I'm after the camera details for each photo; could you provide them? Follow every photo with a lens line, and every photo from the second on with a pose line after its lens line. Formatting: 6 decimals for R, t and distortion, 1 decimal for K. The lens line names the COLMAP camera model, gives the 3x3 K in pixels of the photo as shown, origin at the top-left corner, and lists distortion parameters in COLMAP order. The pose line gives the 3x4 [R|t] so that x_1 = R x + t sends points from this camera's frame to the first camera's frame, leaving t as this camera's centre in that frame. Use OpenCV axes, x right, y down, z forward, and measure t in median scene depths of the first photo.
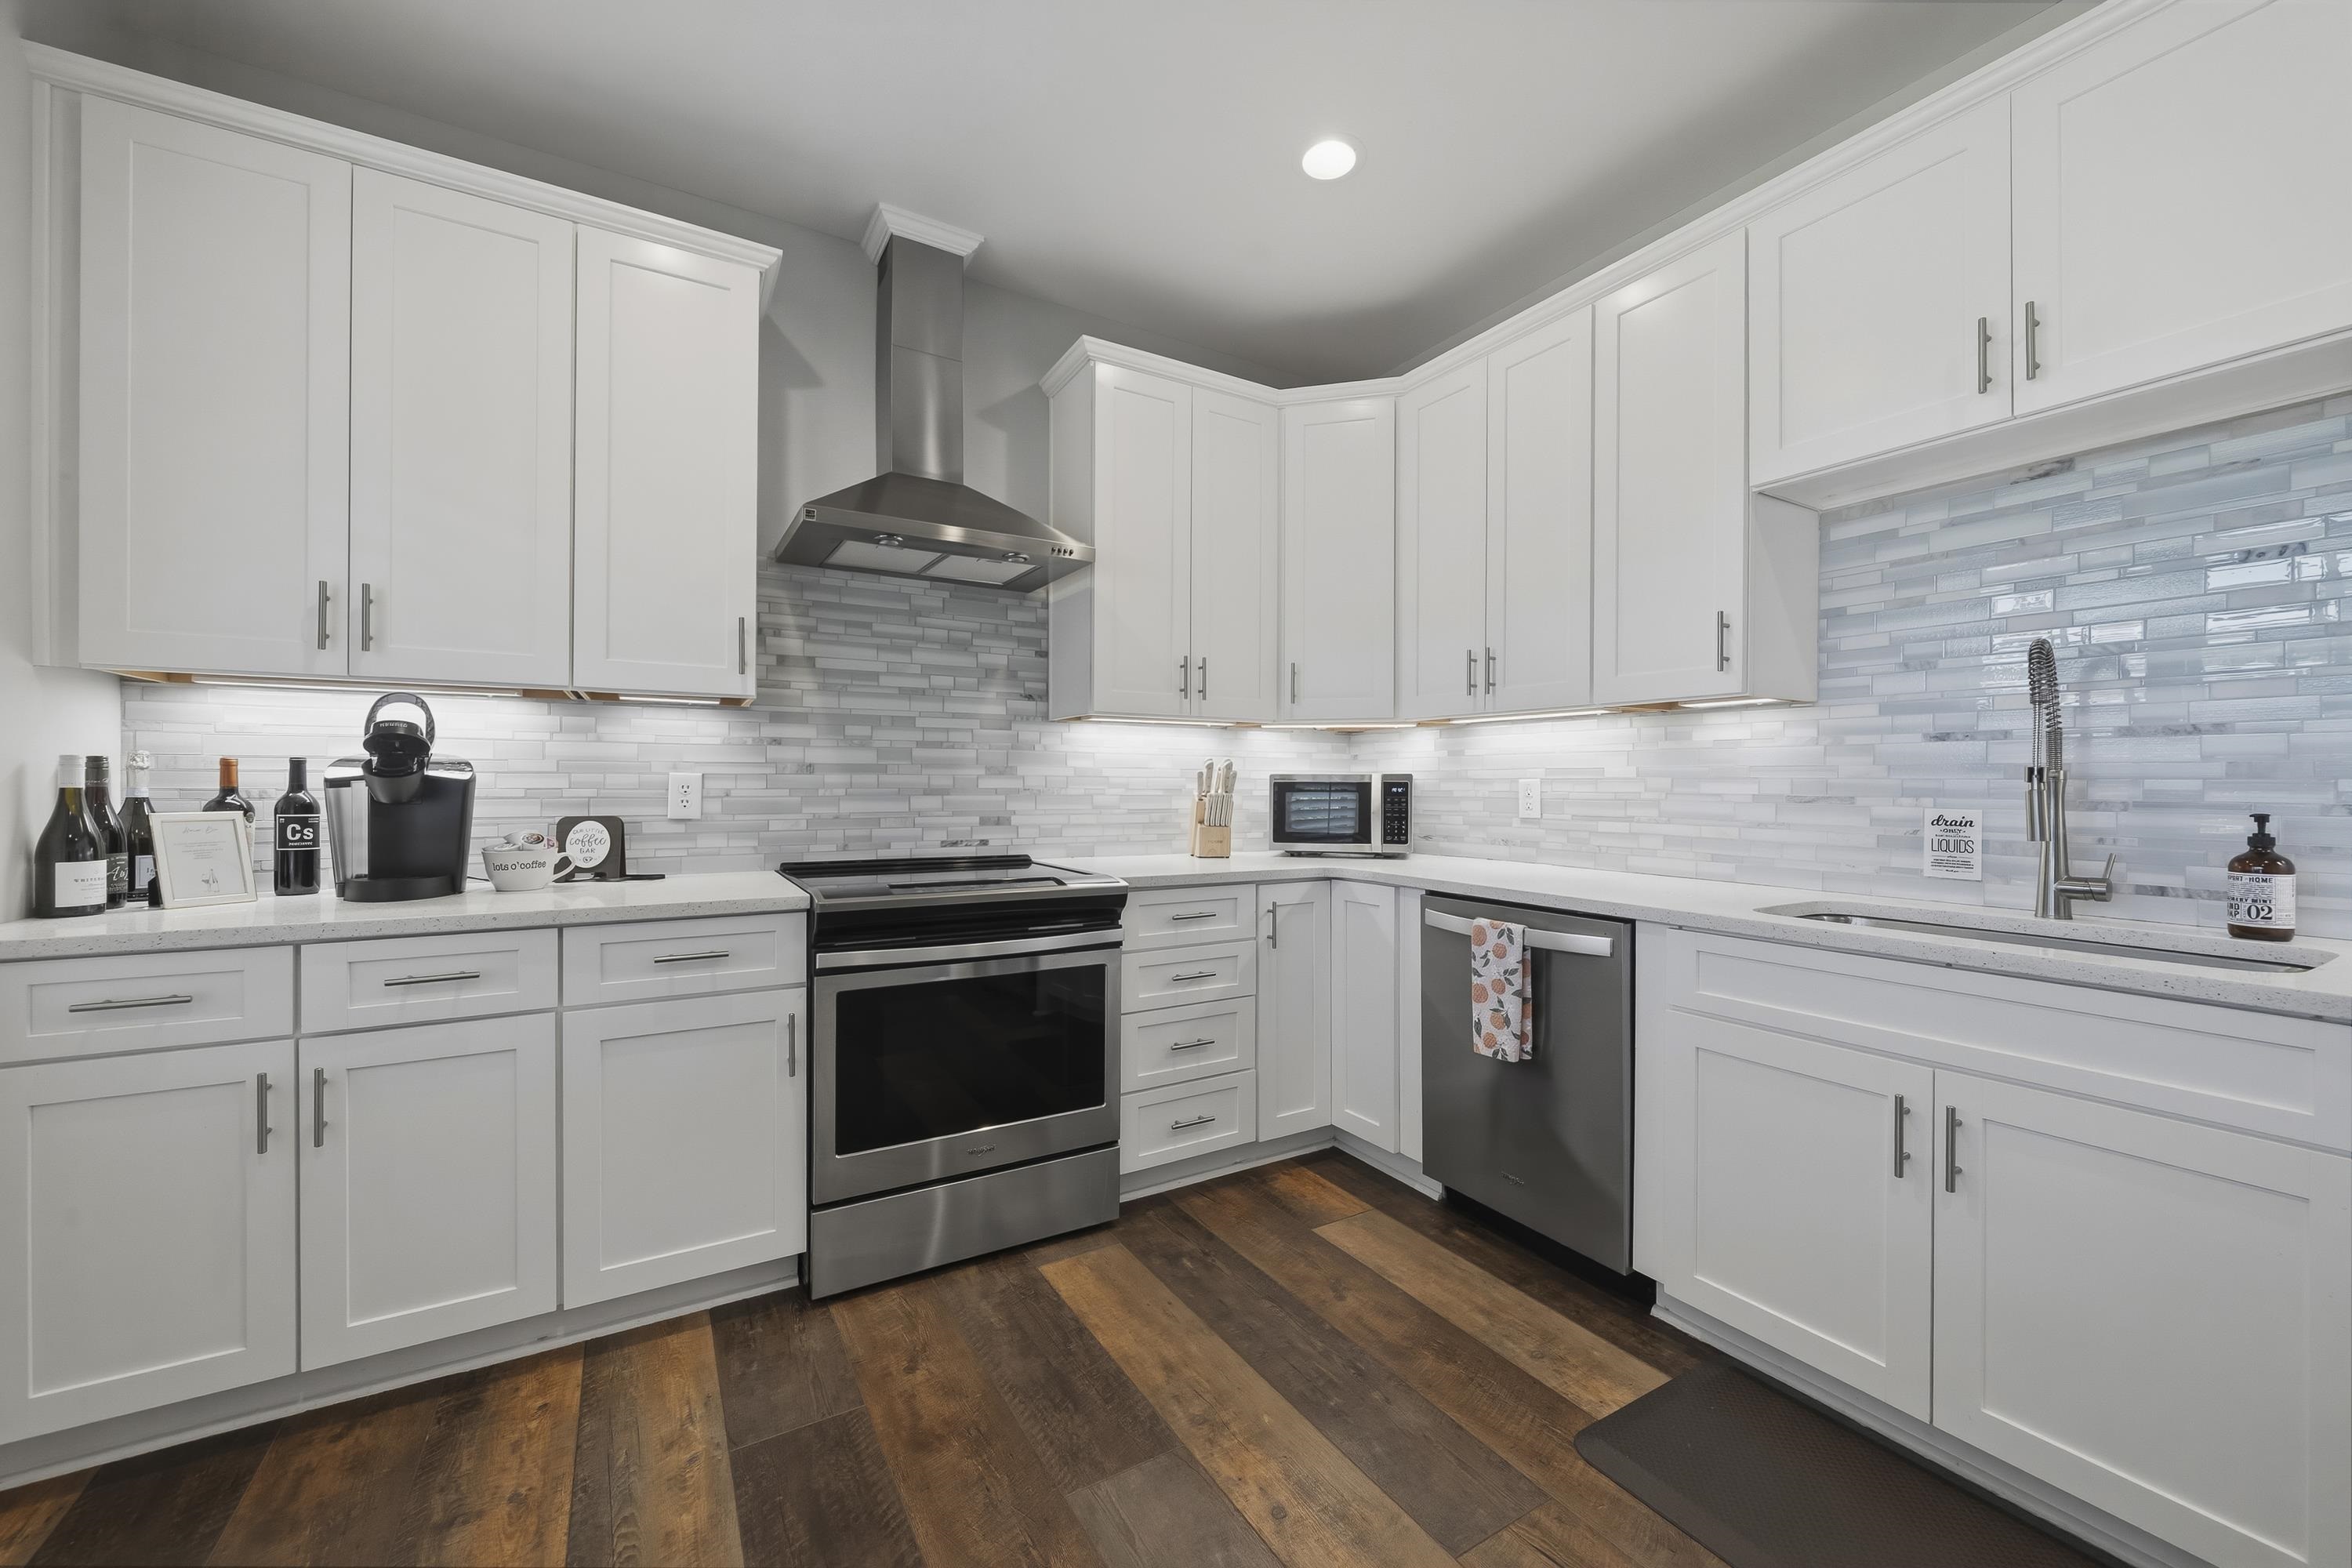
lens RADIAL K [[892.9, 0, 1171.6], [0, 892.9, 783.0], [0, 0, 1]] dist [-0.002639, -0.000224]
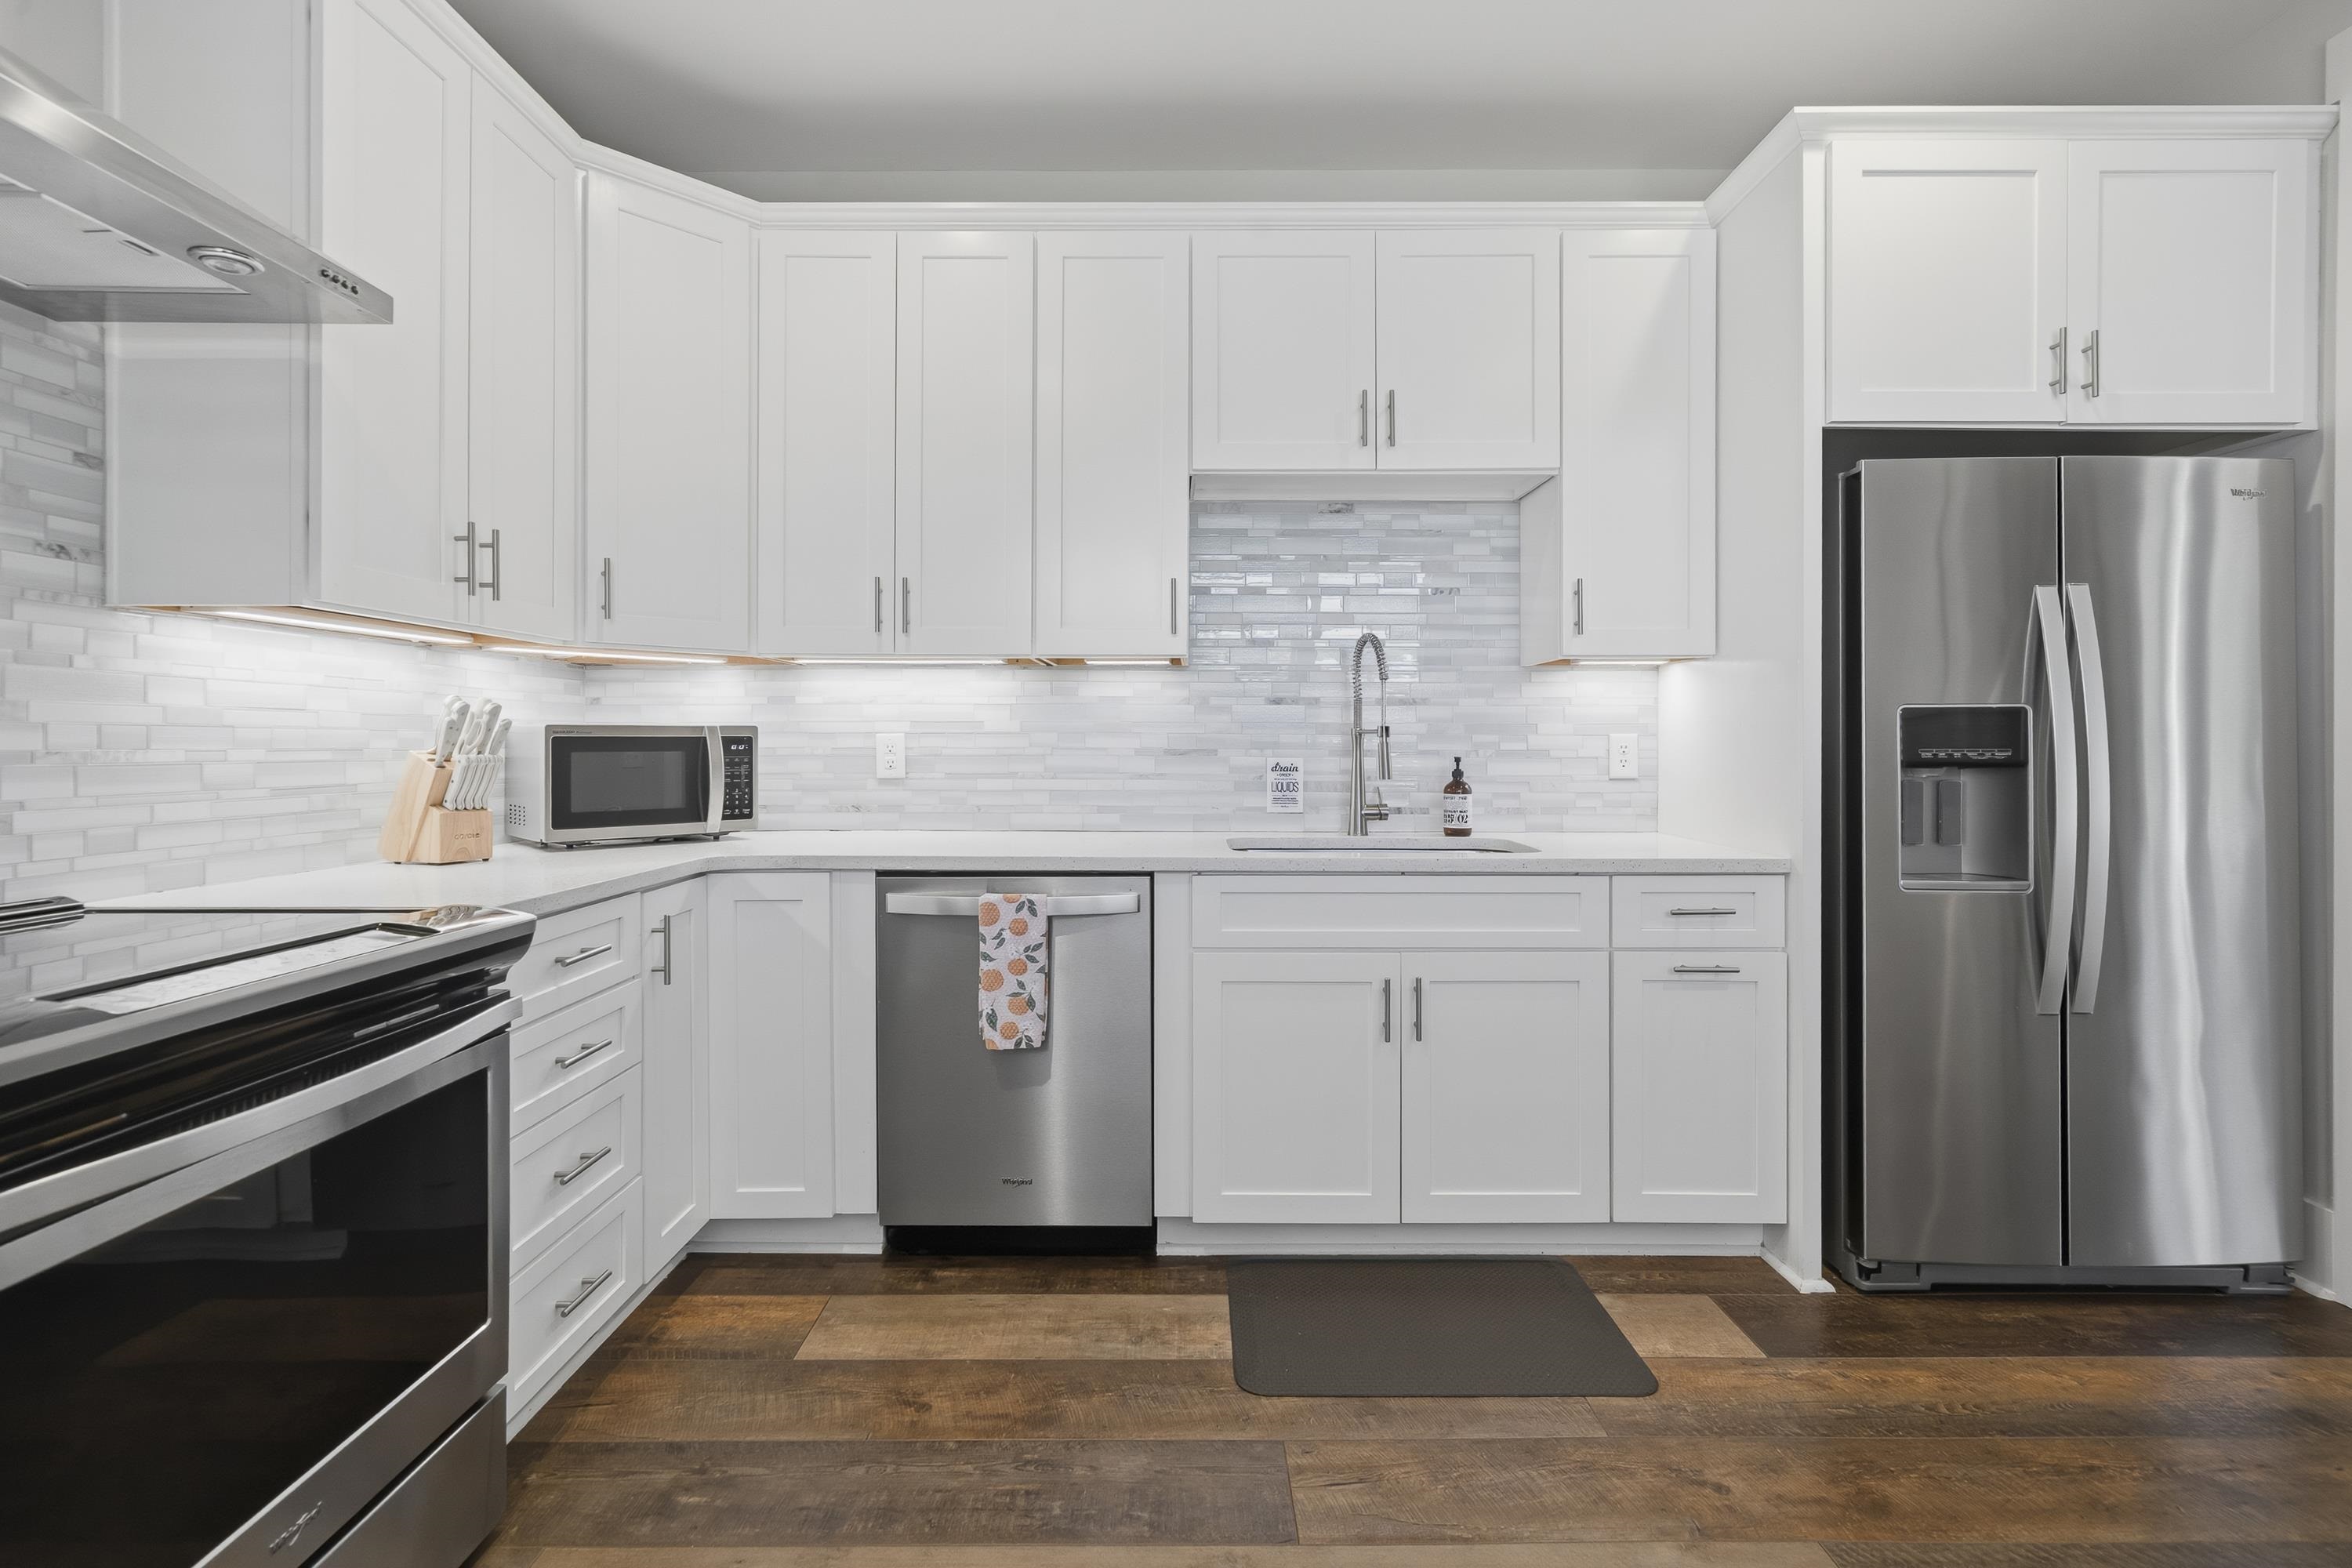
lens RADIAL K [[1053.0, 0, 1165.8], [0, 1053.0, 735.9], [0, 0, 1]] dist [0.001169, -0.000015]
pose [[0.517435, 0.001079, 0.855722, -0.452899], [0.001034, 0.999998, -0.001885, 0.000416], [-0.855722, 0.001860, 0.517432, 0.331442]]
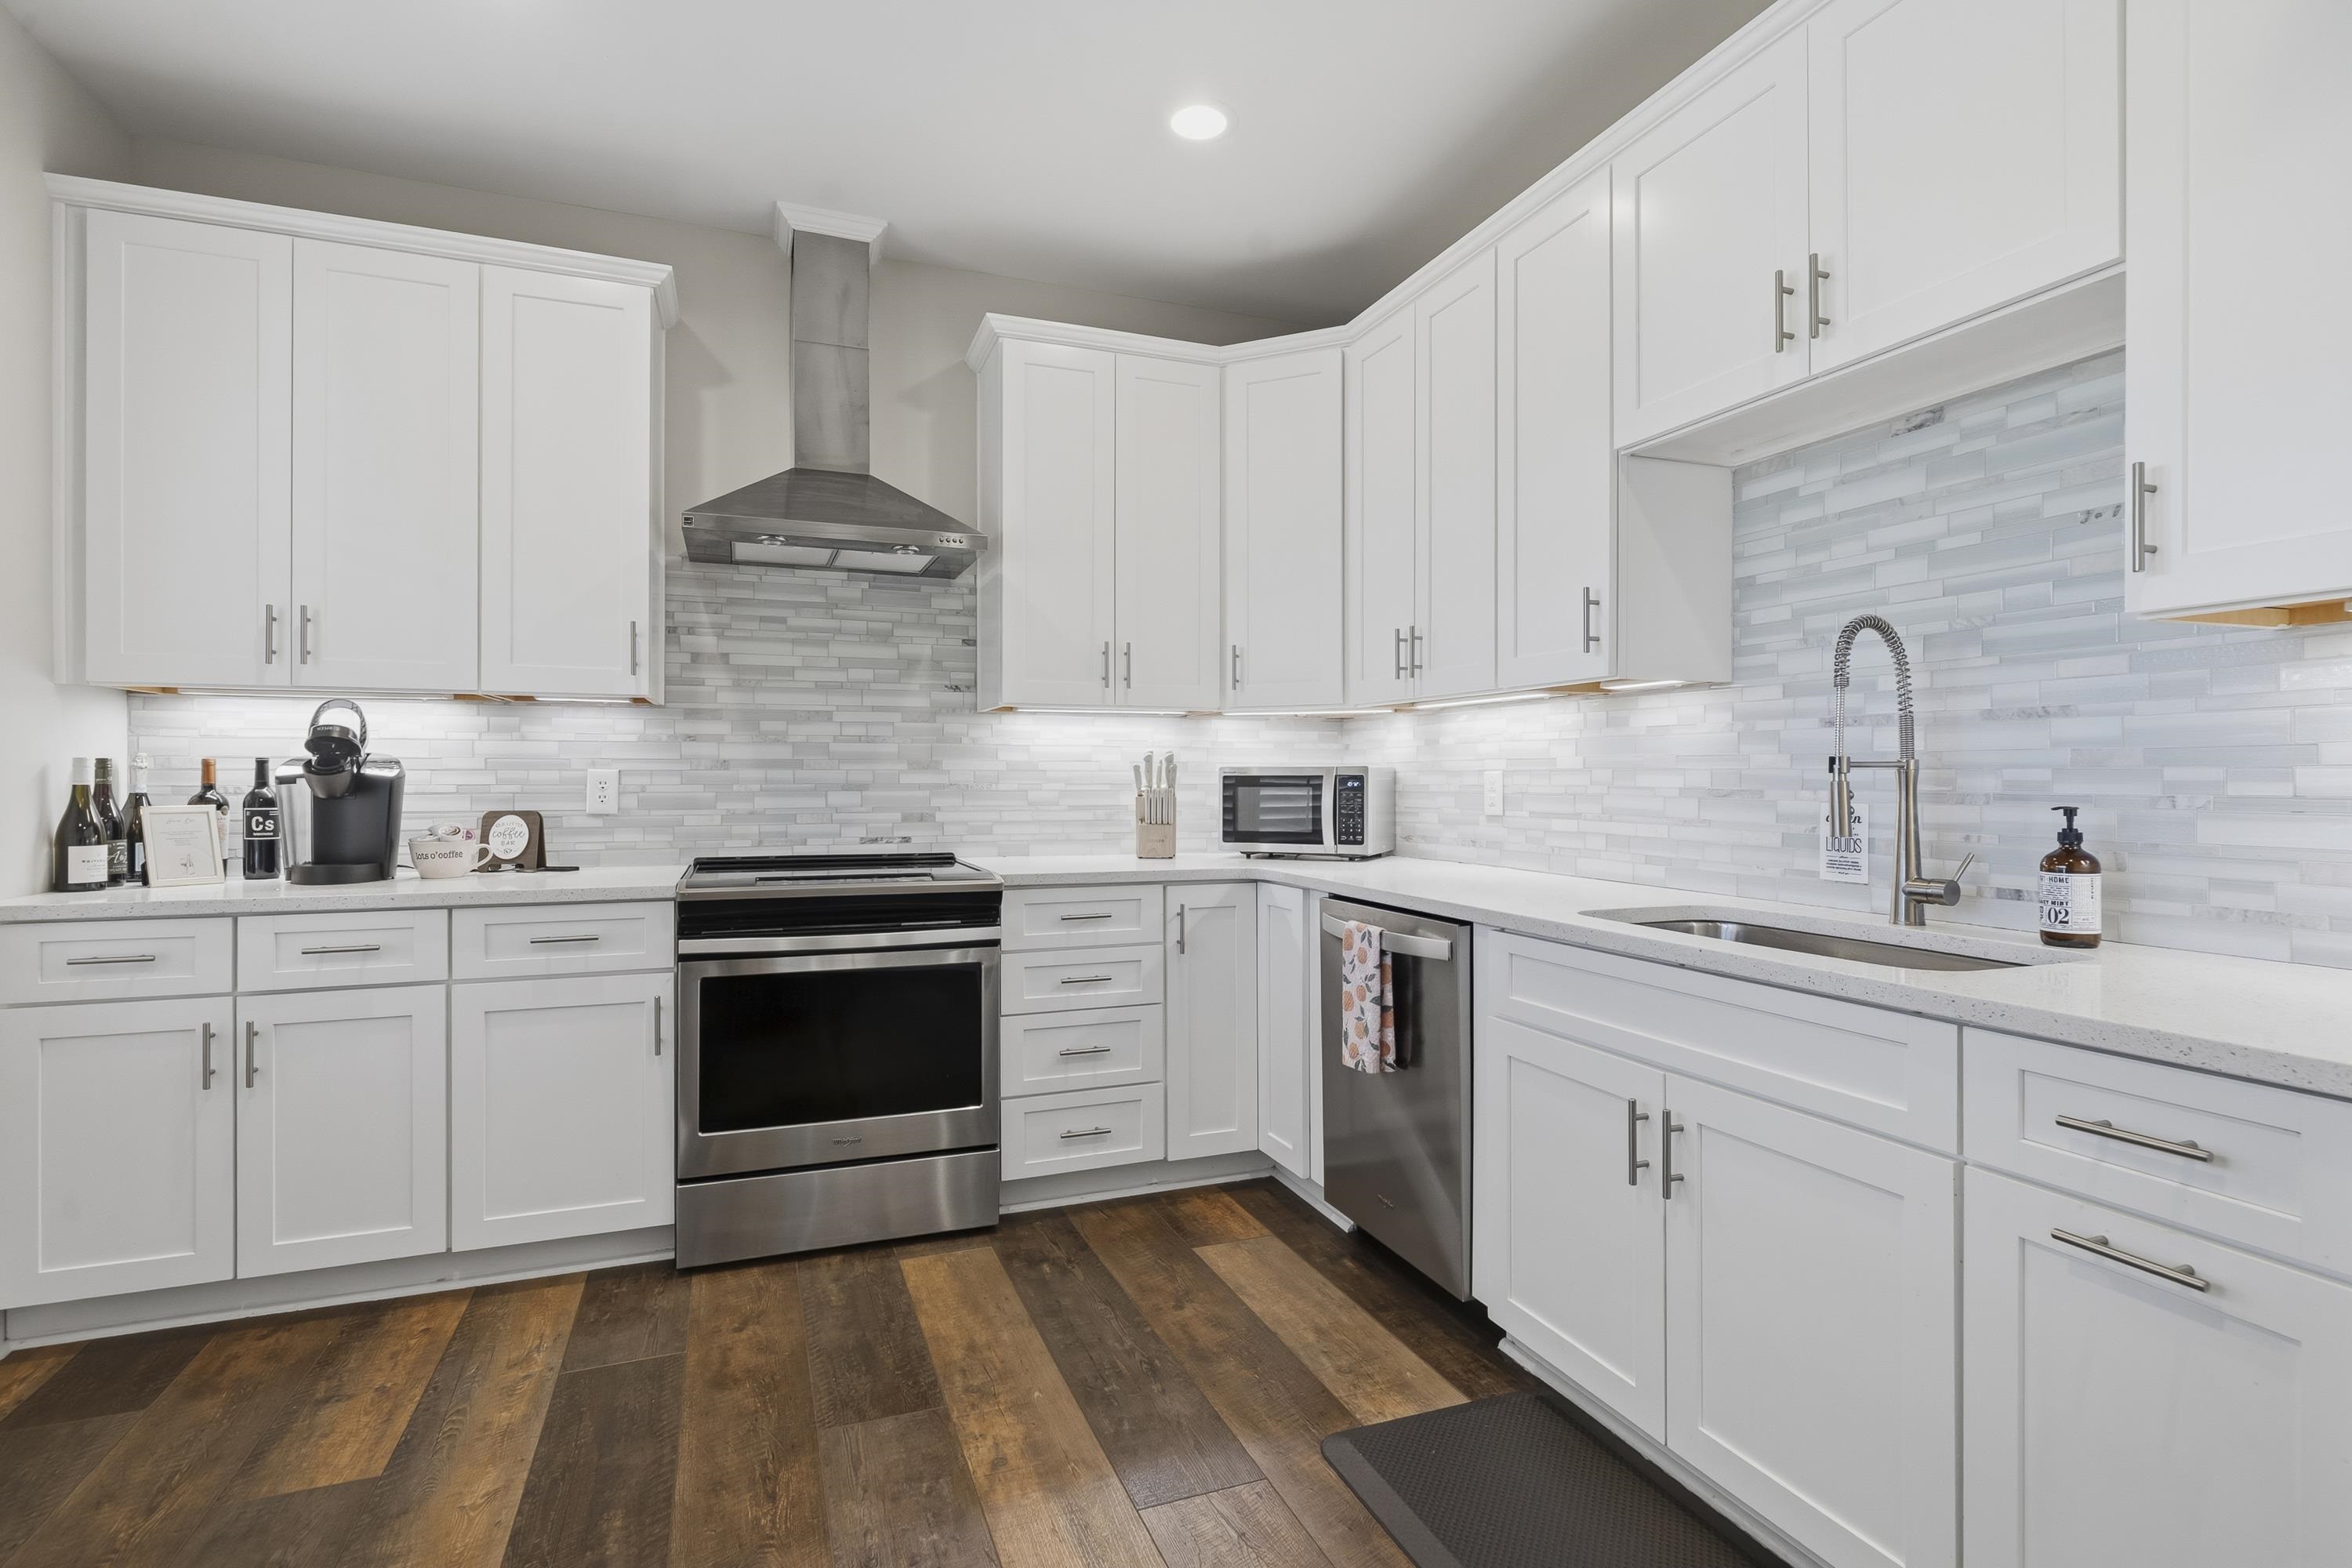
lens RADIAL K [[1108.8, 0, 1161.0], [0, 1108.8, 774.3], [0, 0, 1]] dist [0.001405, -0.000677]
pose [[0.985644, -0.004416, -0.168780, 0.355887], [0.003880, 0.999986, -0.003508, 0.001461], [0.168793, 0.002802, 0.985647, -0.182840]]
